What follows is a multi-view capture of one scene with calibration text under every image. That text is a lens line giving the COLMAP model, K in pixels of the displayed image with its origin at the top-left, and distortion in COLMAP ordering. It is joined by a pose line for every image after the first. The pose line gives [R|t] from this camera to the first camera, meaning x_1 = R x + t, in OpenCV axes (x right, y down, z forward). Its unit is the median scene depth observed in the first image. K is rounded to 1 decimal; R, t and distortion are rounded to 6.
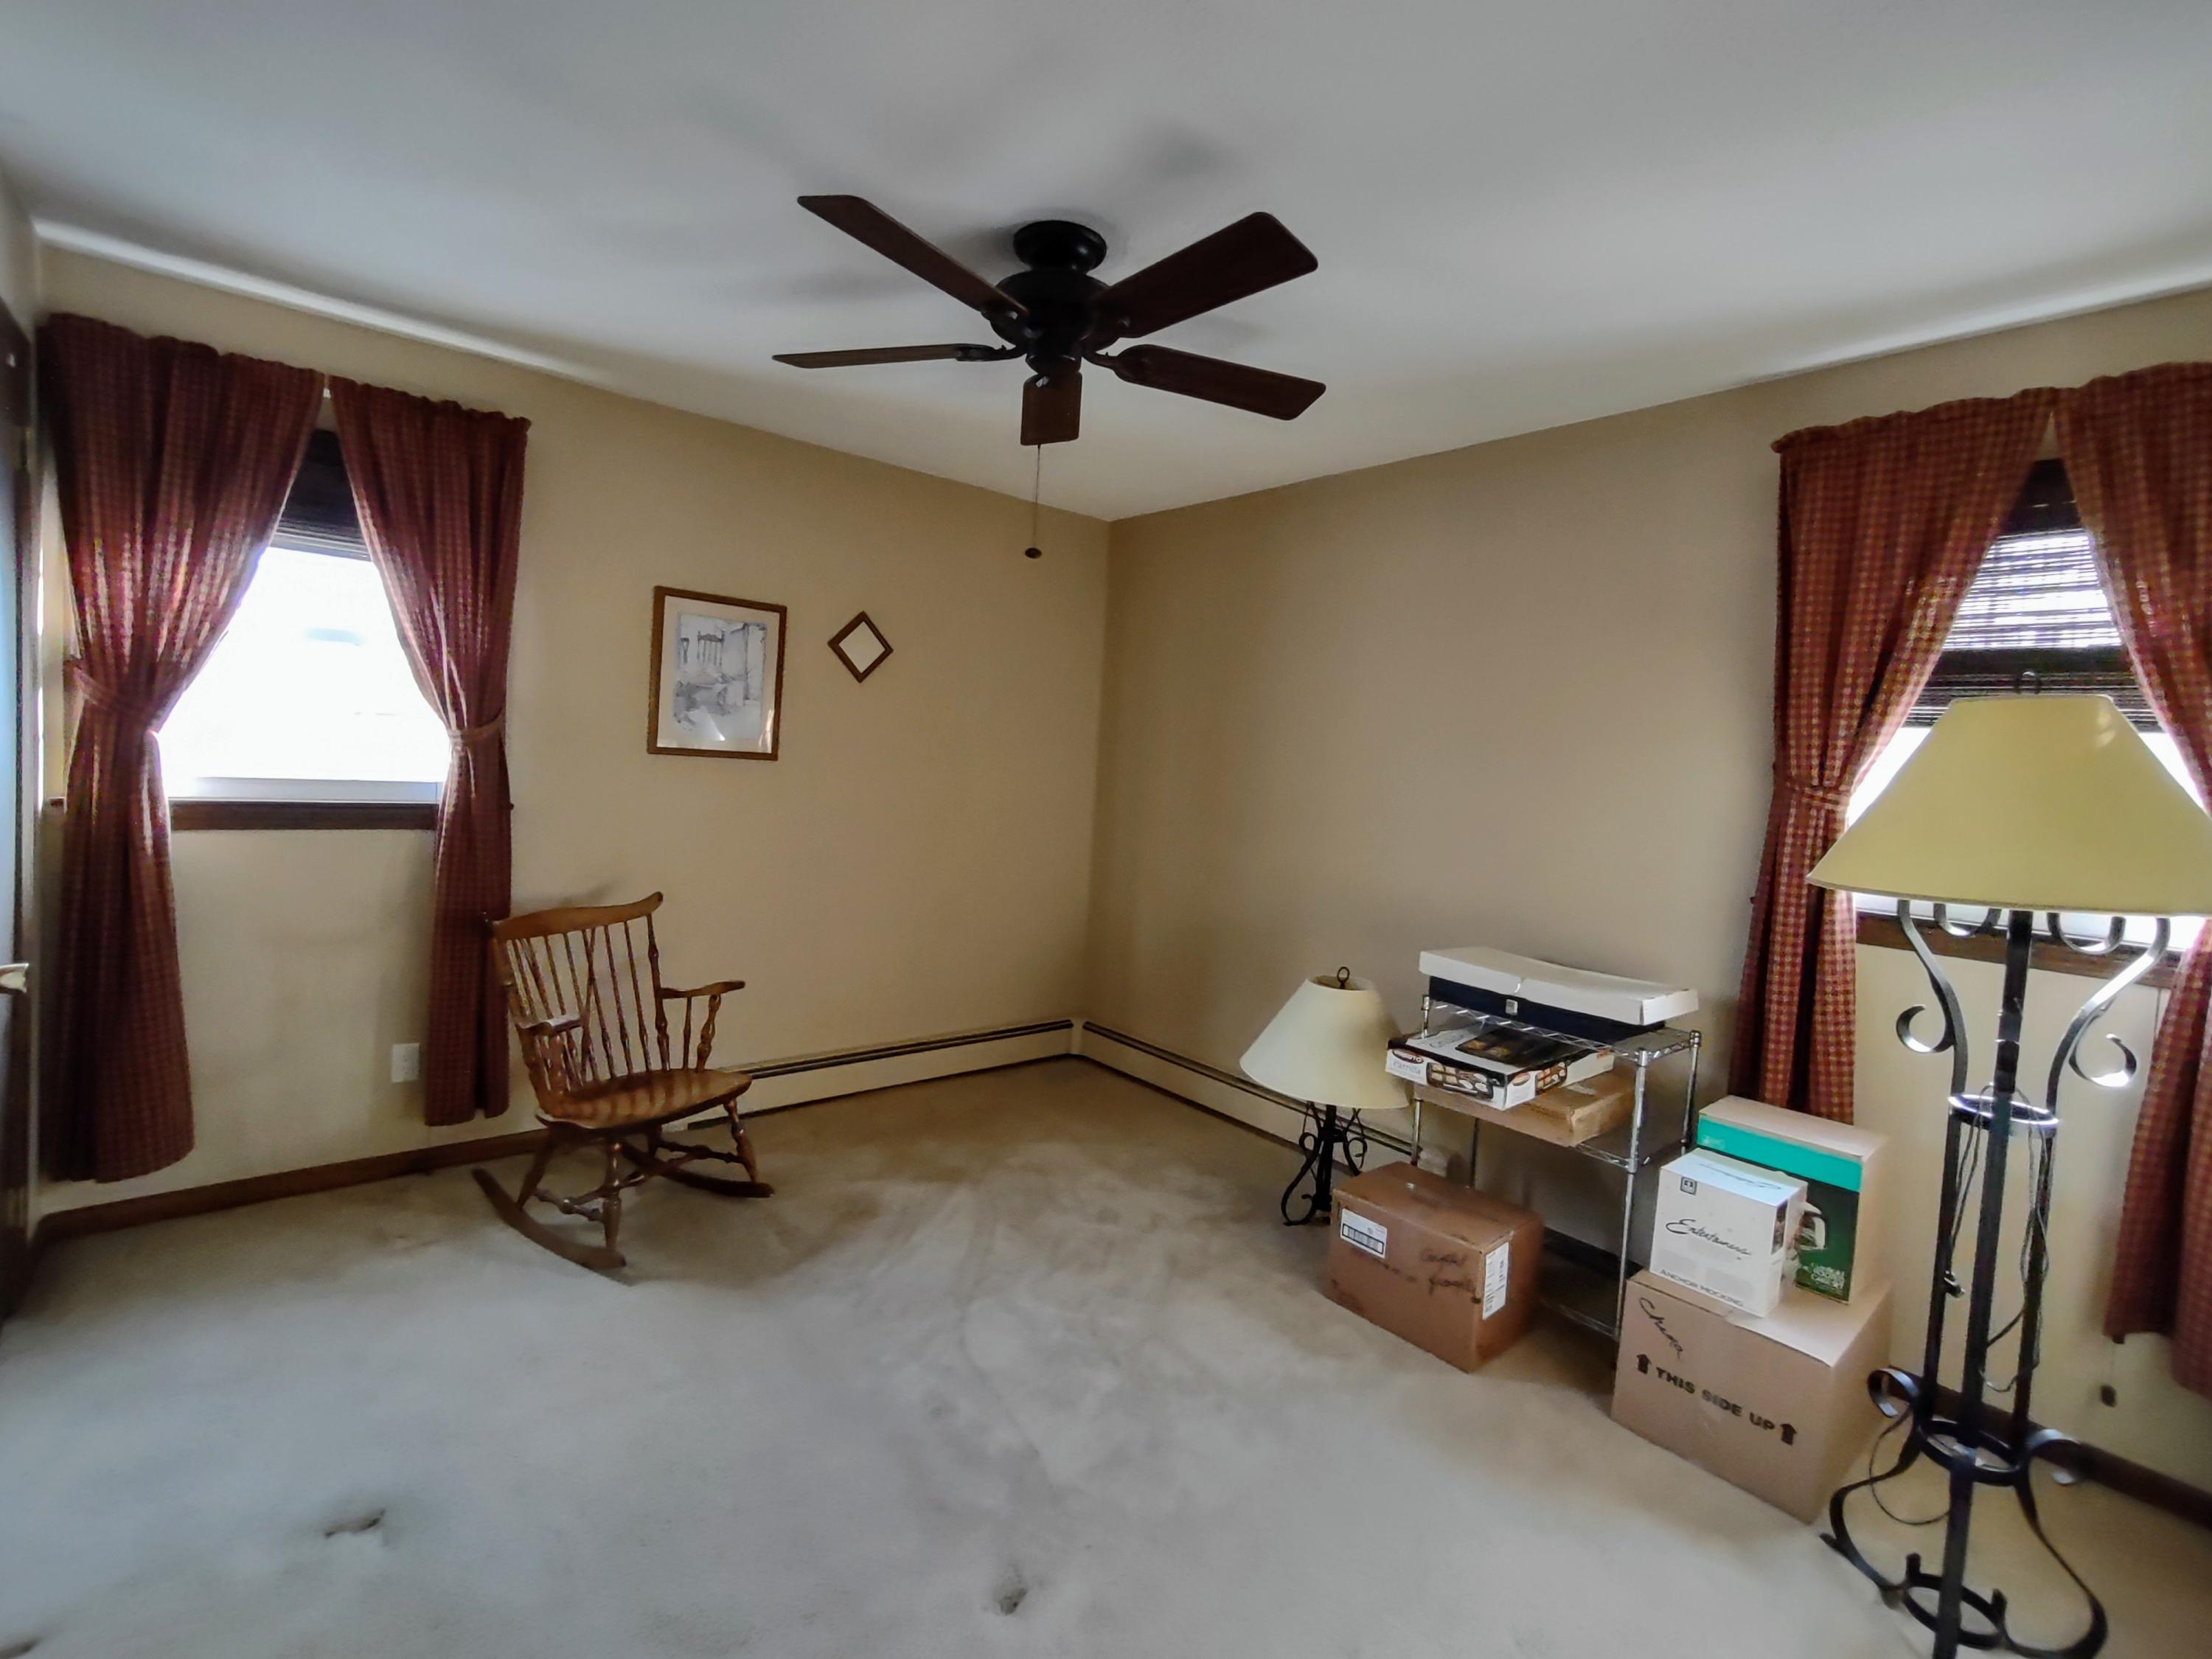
lens RADIAL K [[1006.4, 0, 1088.4], [0, 1006.4, 812.6], [0, 0, 1]] dist [-0.004869, 0.001241]
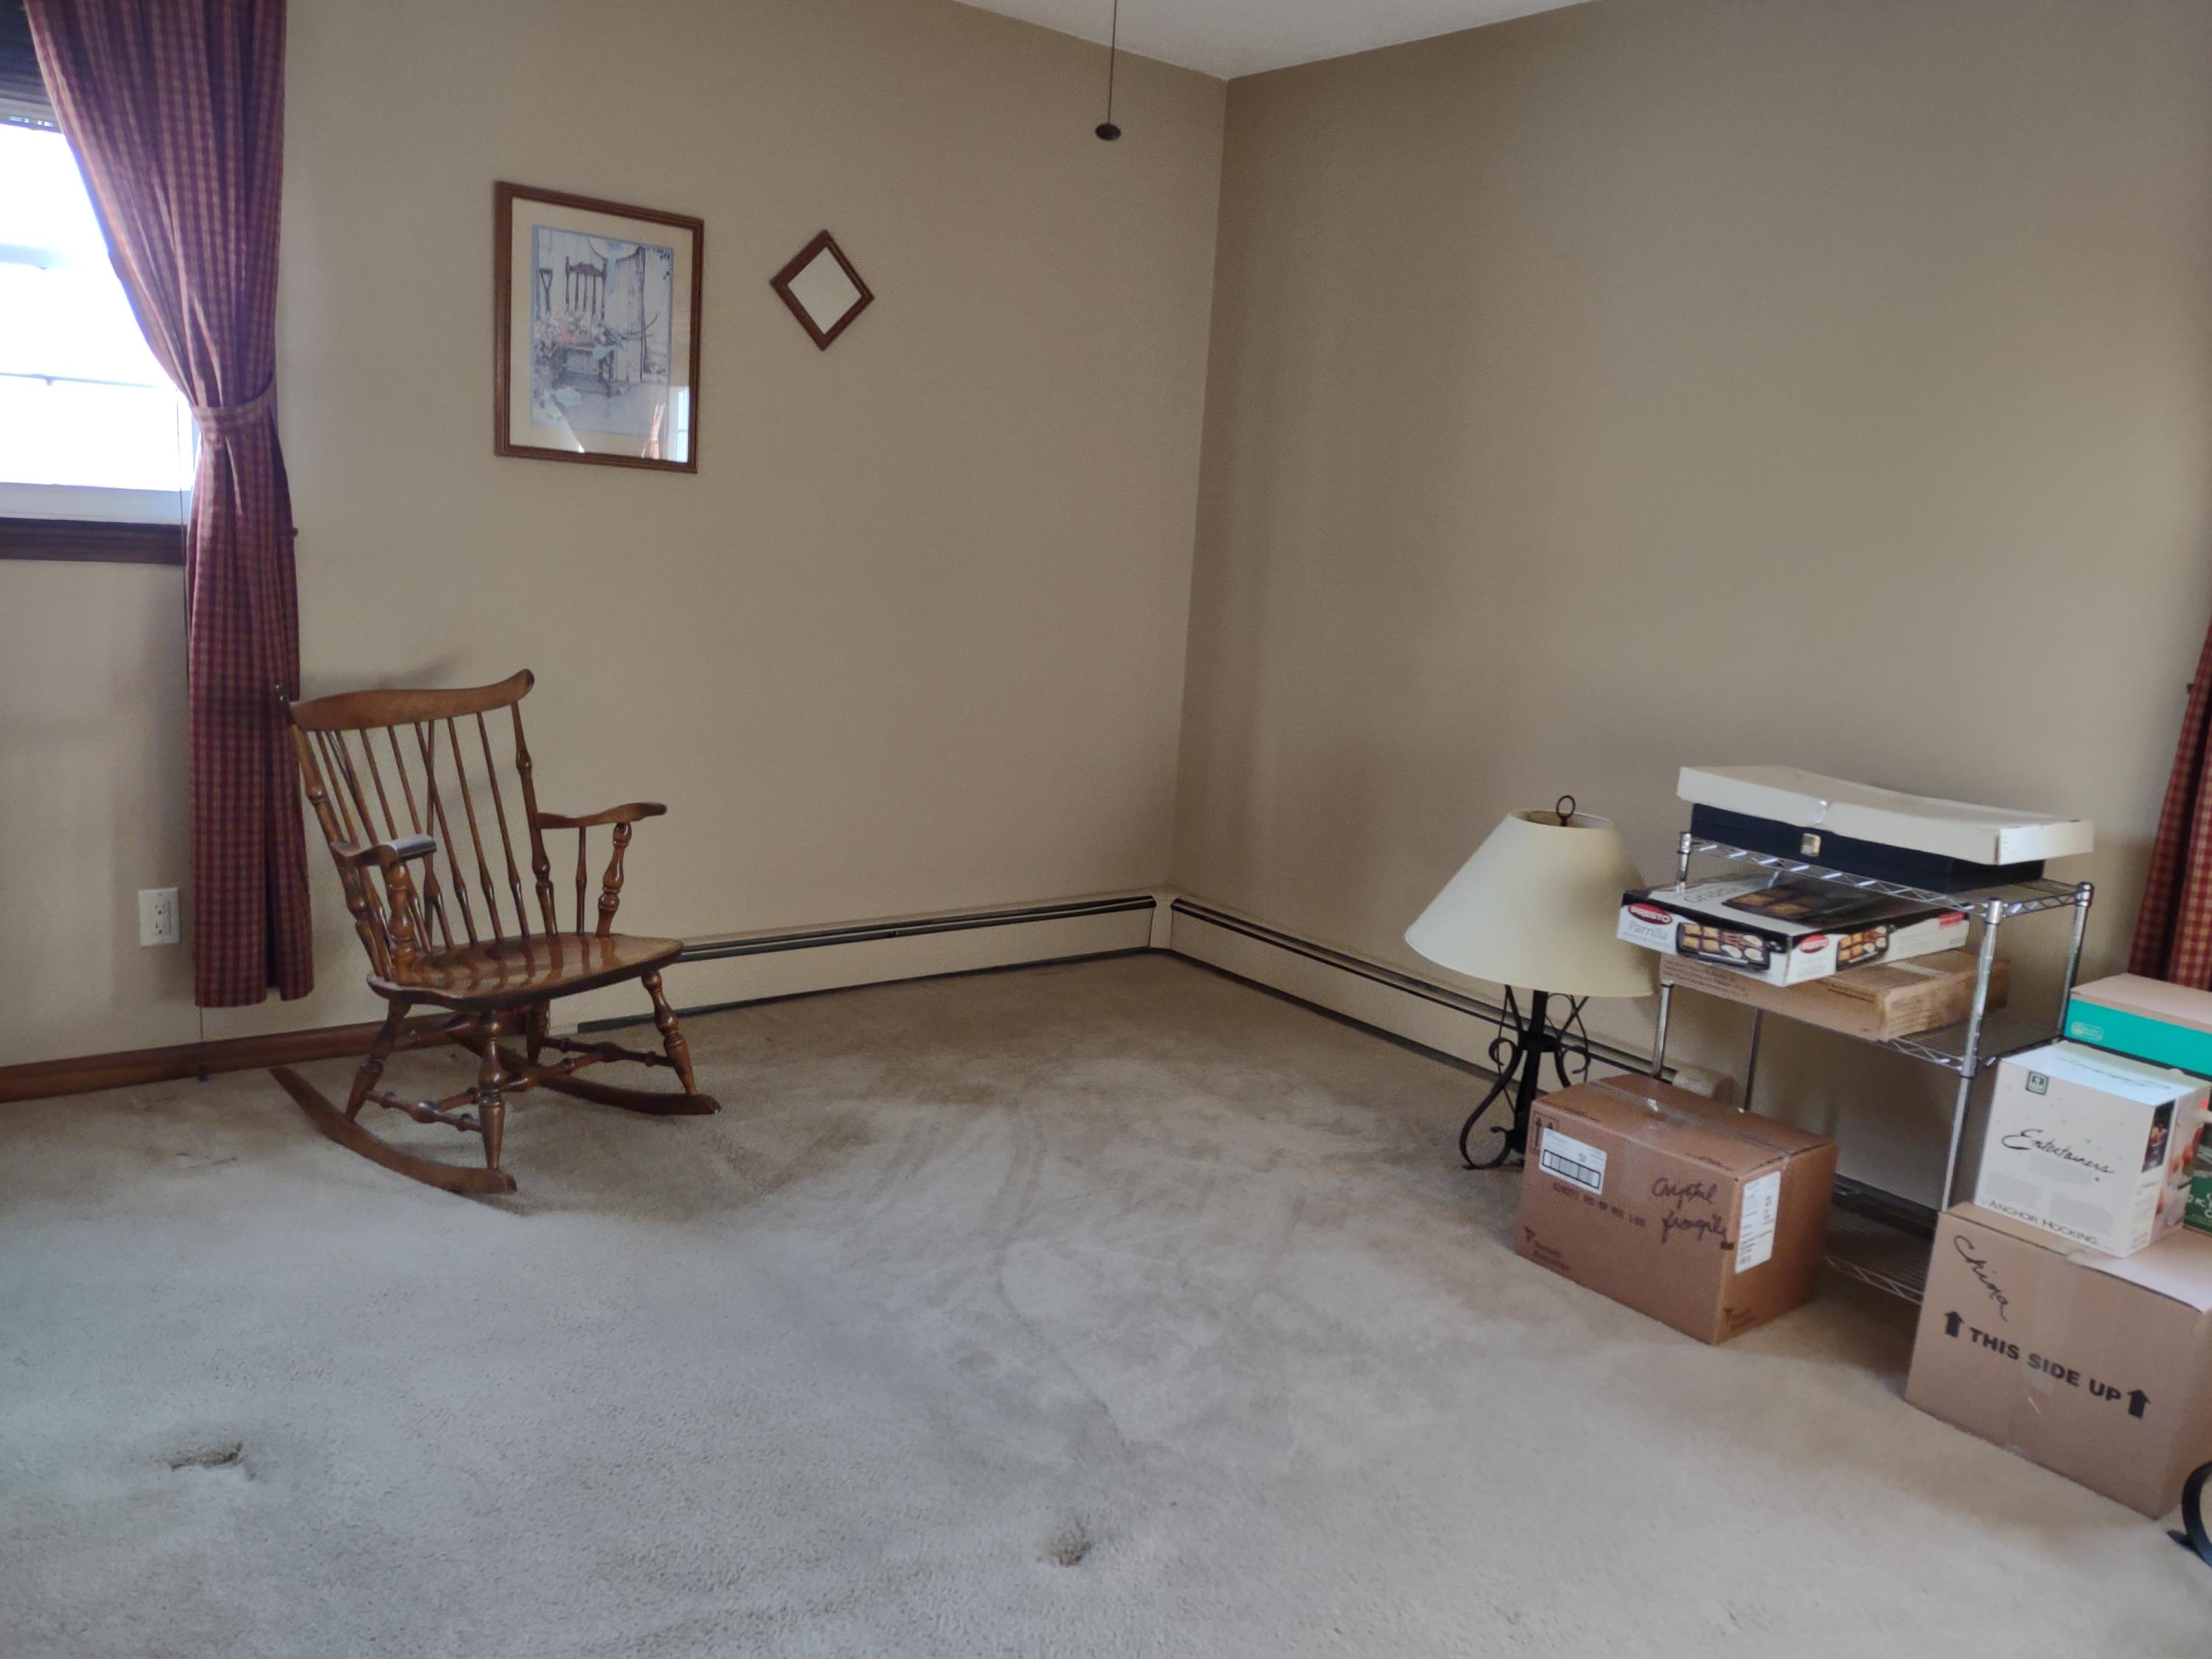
lens RADIAL K [[1695.1, 0, 1164.0], [0, 1695.1, 832.4], [0, 0, 1]] dist [0.093446, -0.127820]
pose [[0.999875, 0.013000, -0.009017, -0.001513], [-0.011703, 0.991260, 0.131401, 0.038863], [0.010646, -0.131279, 0.991288, -0.138919]]
